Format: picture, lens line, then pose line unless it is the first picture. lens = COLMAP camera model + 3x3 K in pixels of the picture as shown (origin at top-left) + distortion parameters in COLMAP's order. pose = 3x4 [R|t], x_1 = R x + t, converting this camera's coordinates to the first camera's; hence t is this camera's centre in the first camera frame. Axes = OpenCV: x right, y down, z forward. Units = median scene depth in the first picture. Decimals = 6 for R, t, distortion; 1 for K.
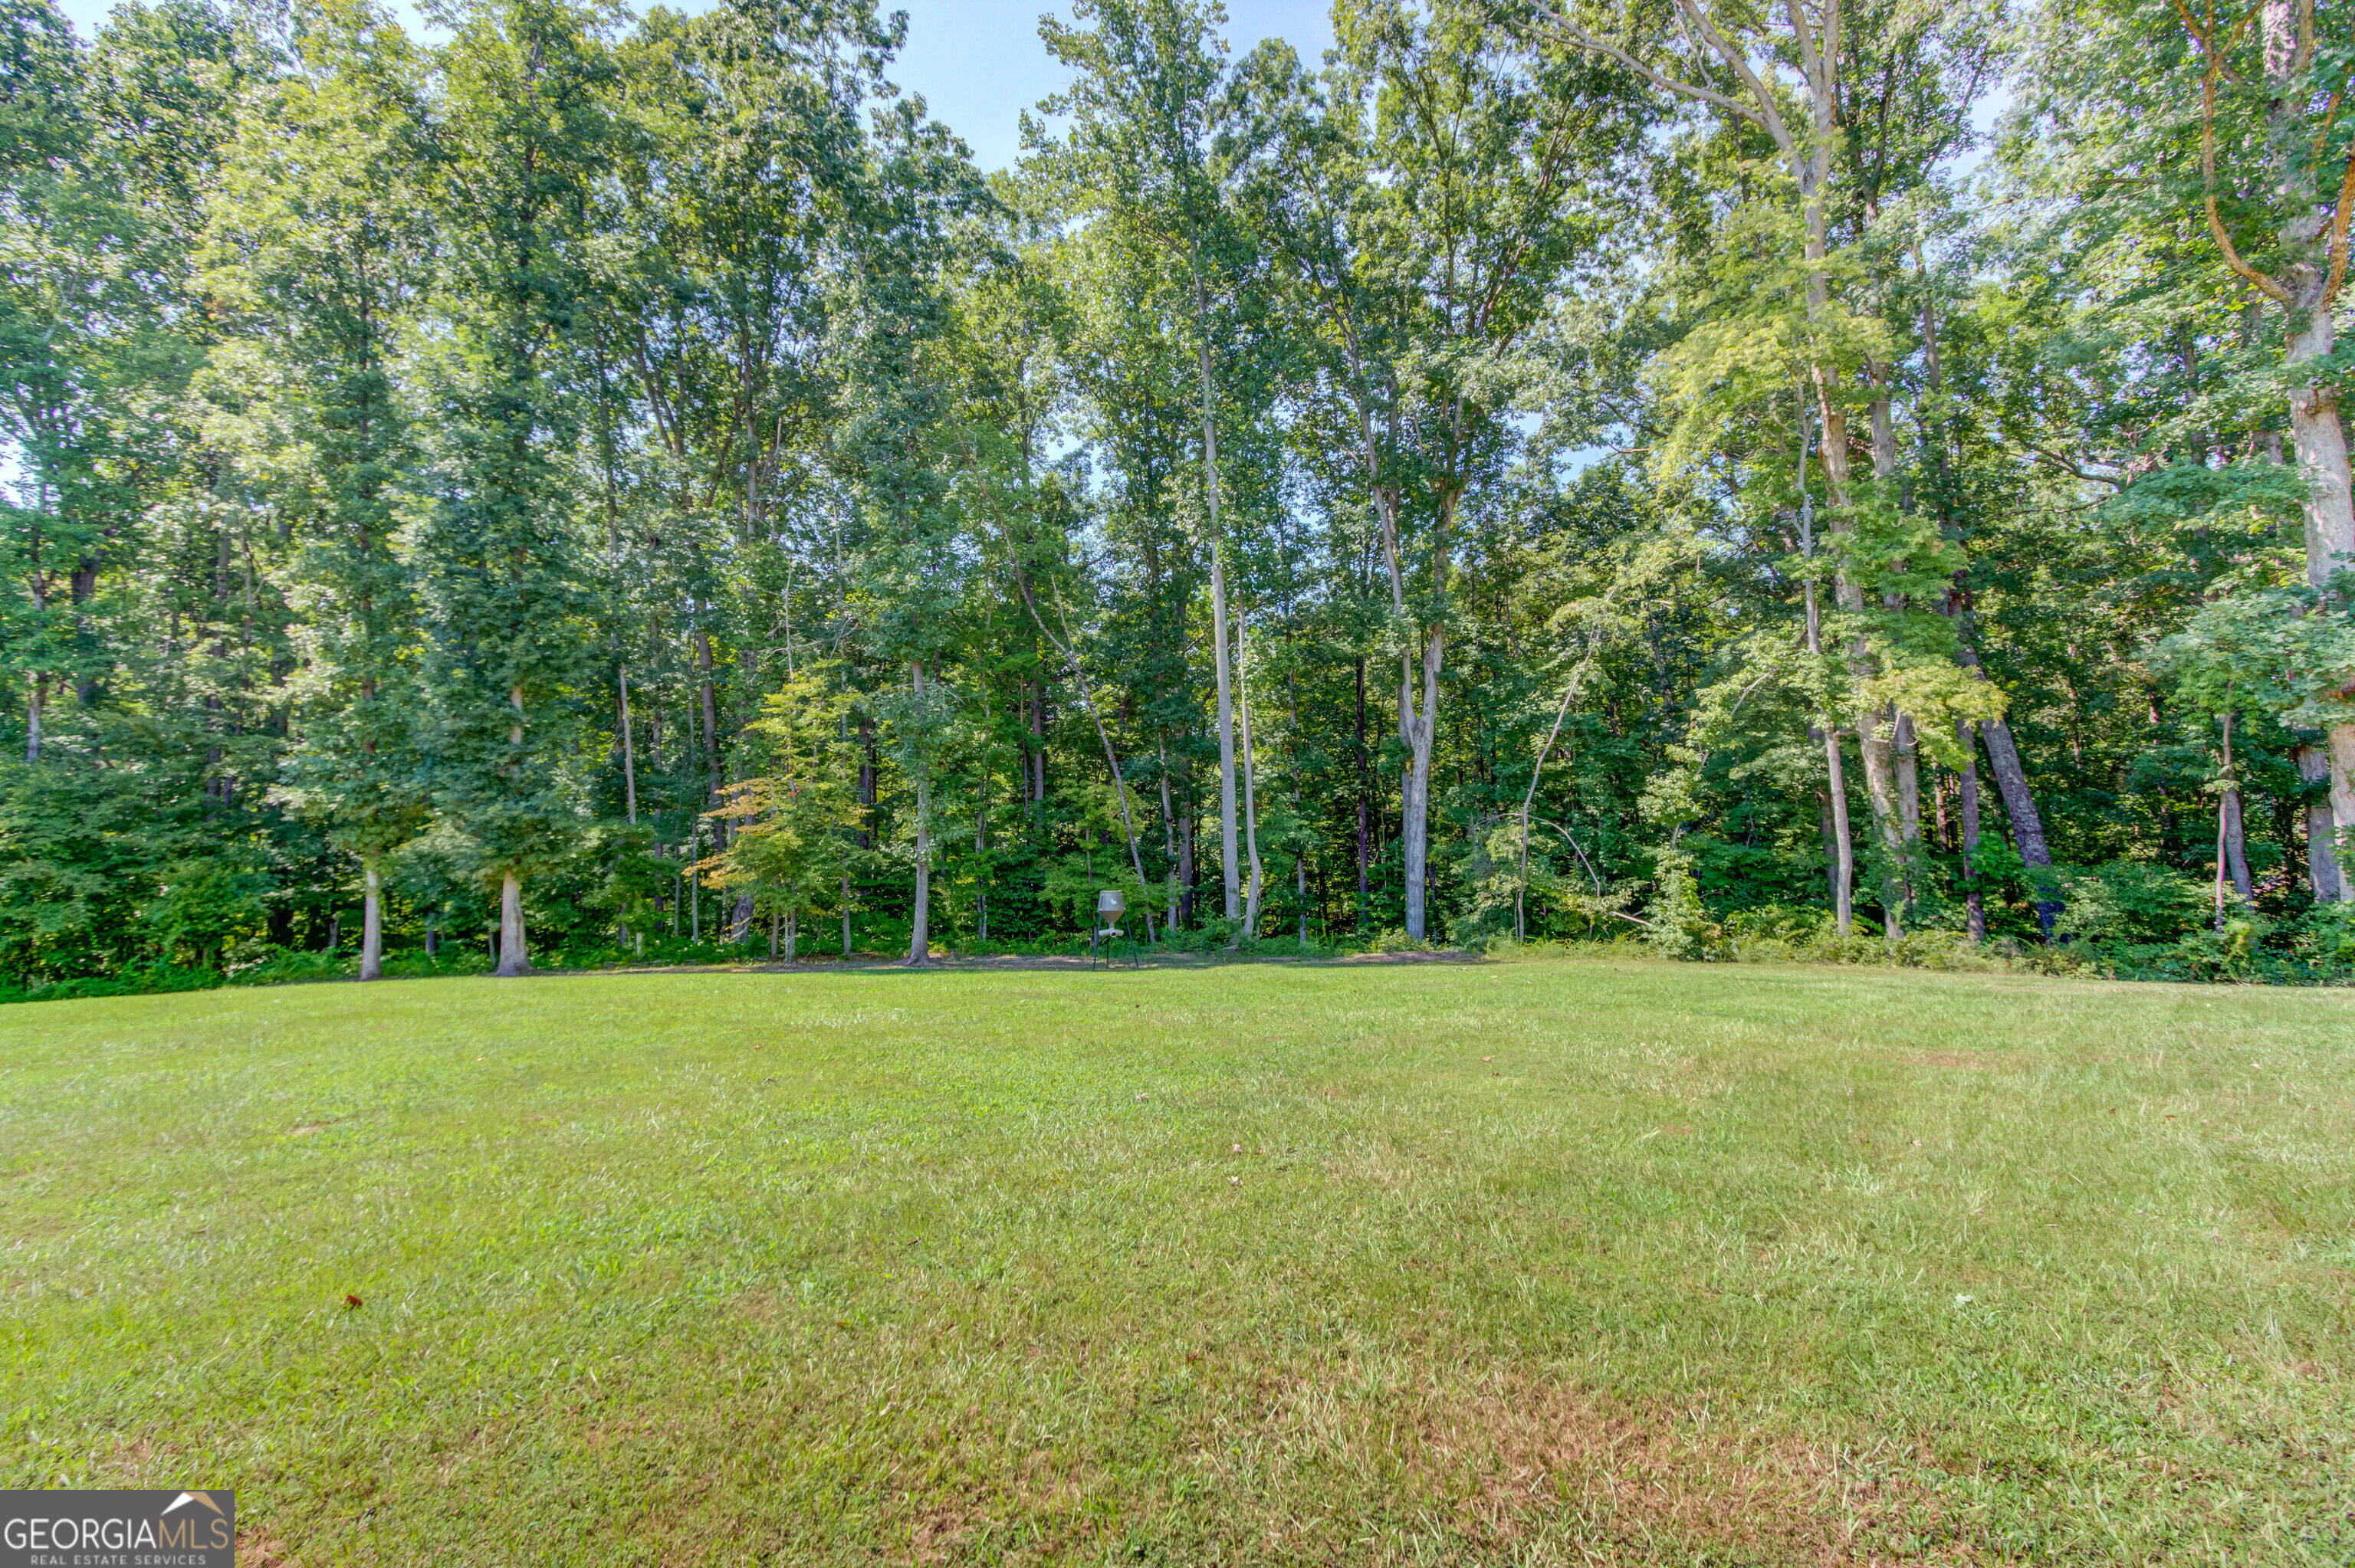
lens RADIAL K [[1052.0, 0, 1177.5], [0, 1052.0, 779.7], [0, 0, 1]] dist [-0.011829, -0.000231]
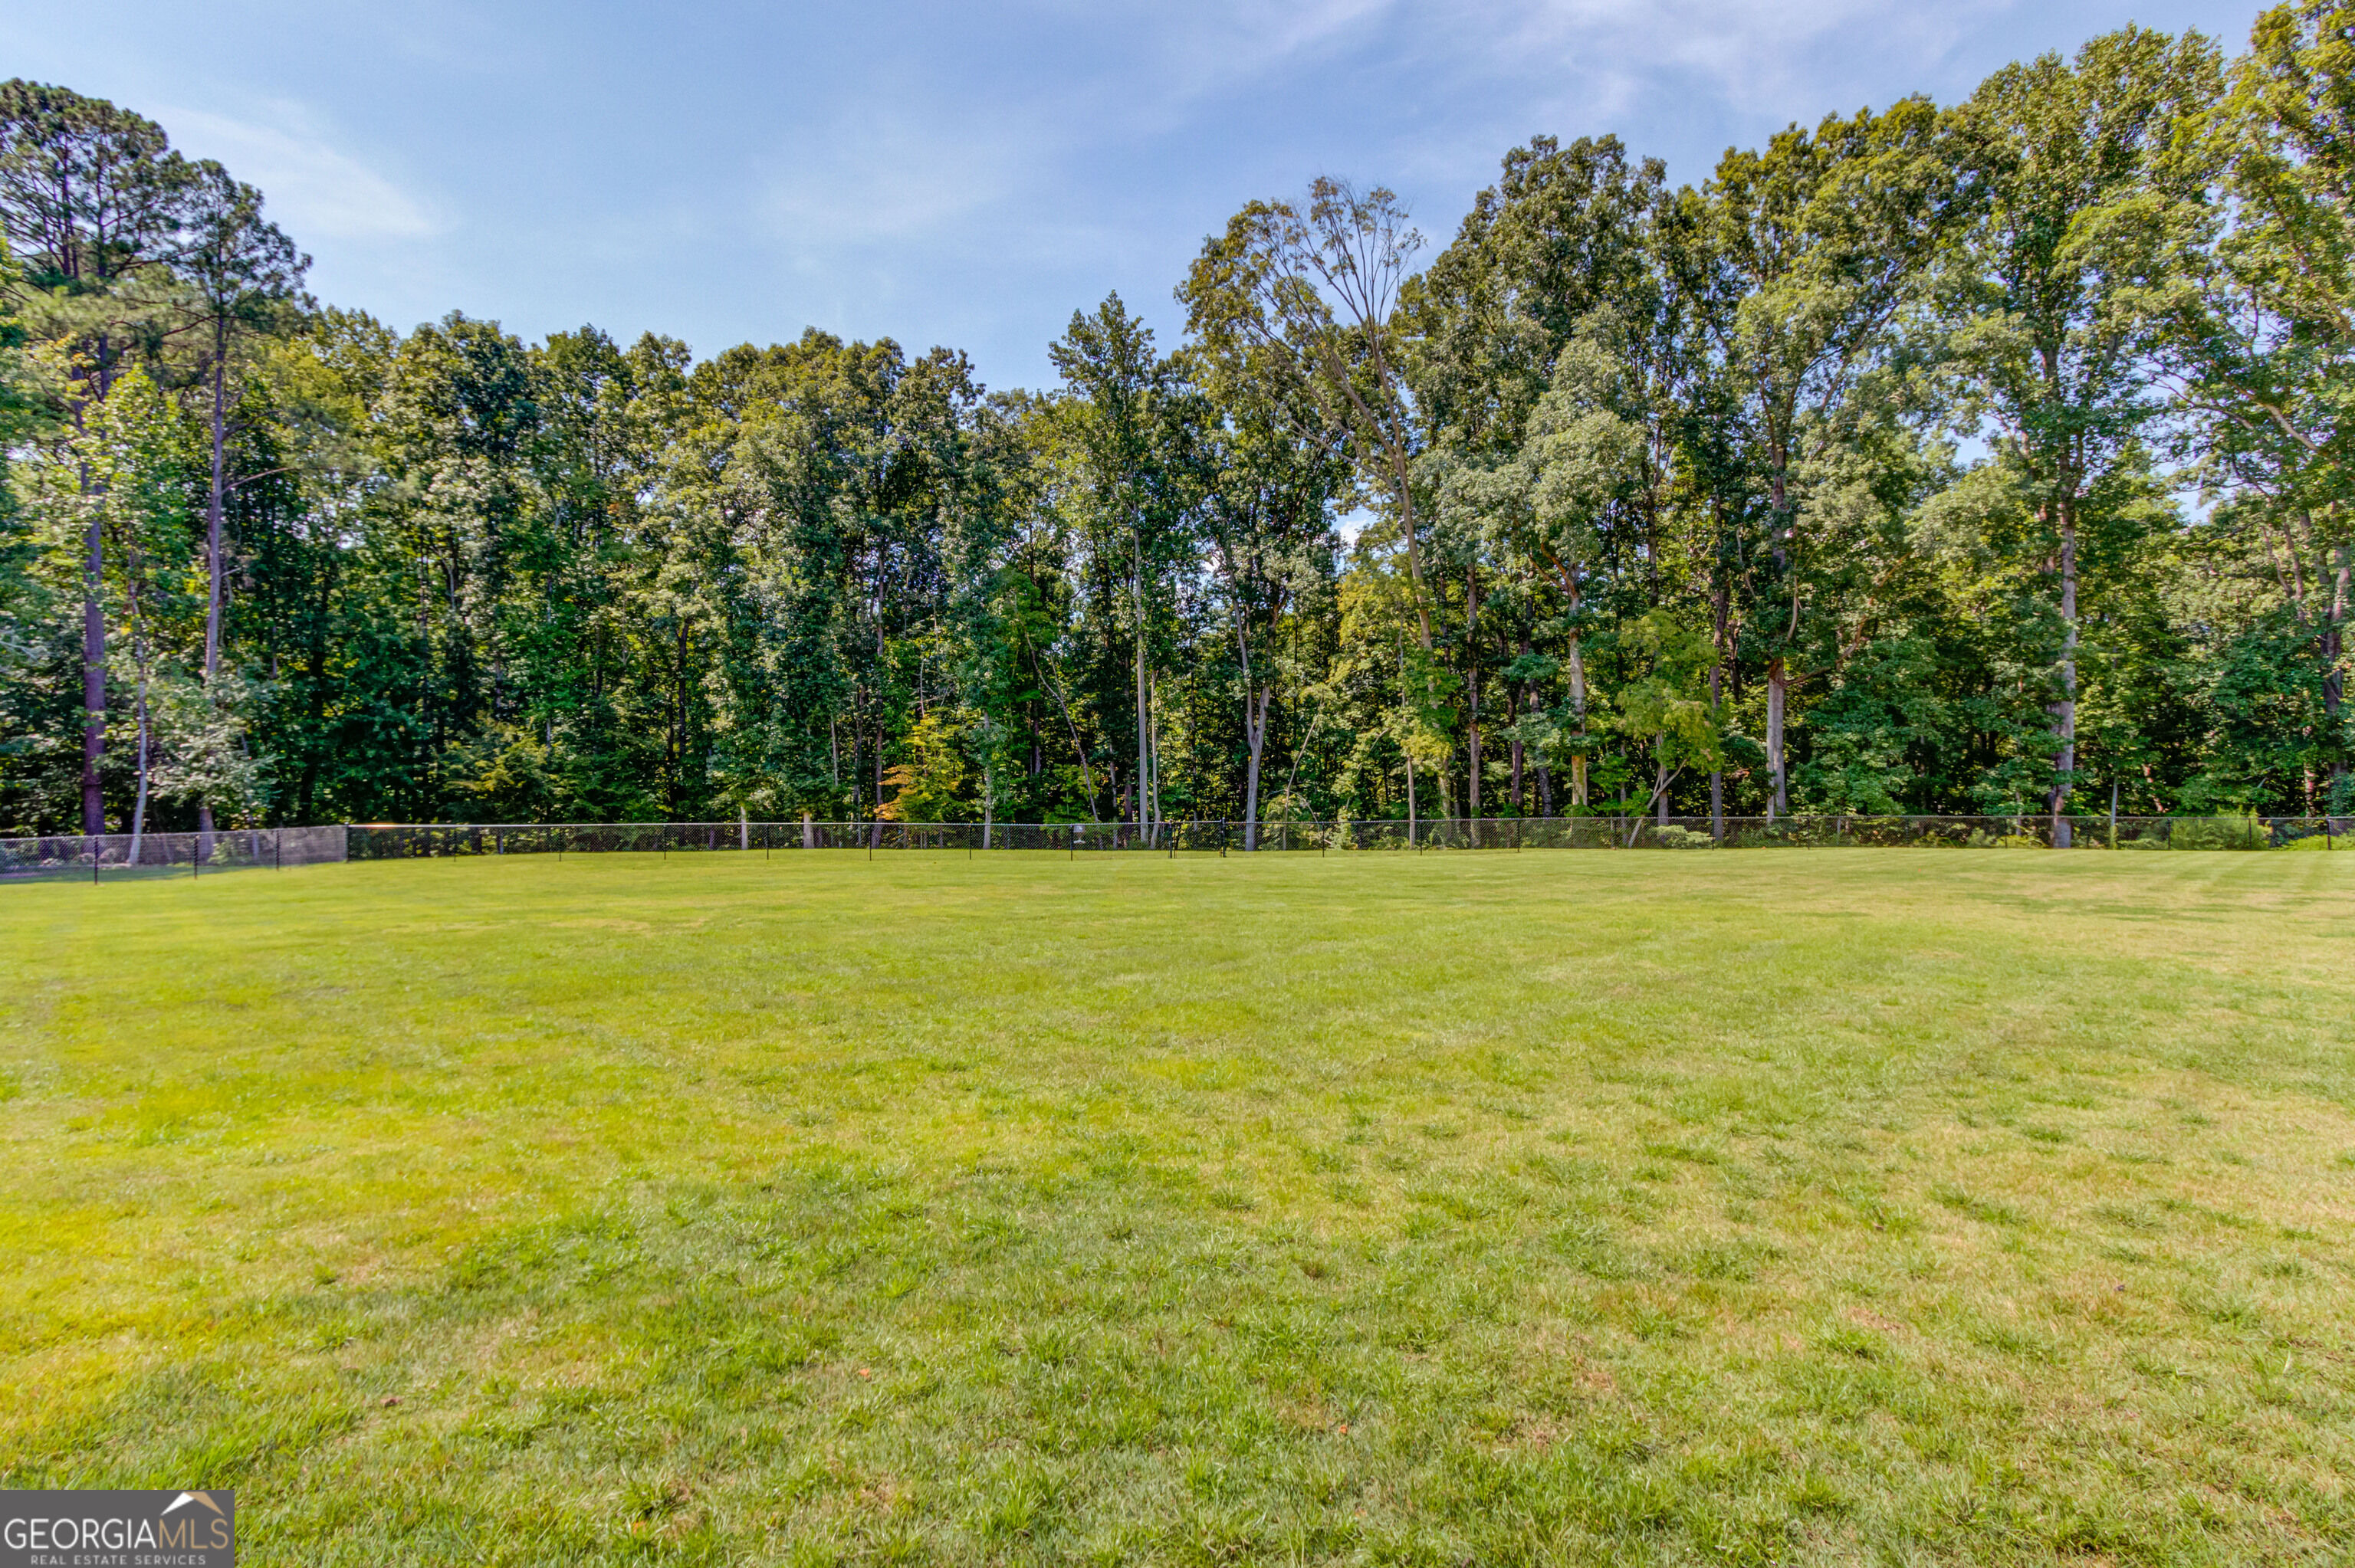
lens RADIAL K [[1052.0, 0, 1188.2], [0, 1052.0, 775.9], [0, 0, 1]] dist [-0.011829, -0.000231]
pose [[0.999234, 0.019247, 0.034085, 0.075276], [-0.020862, 0.998646, 0.047665, -0.089674], [-0.033121, -0.048340, 0.998282, -1.038175]]
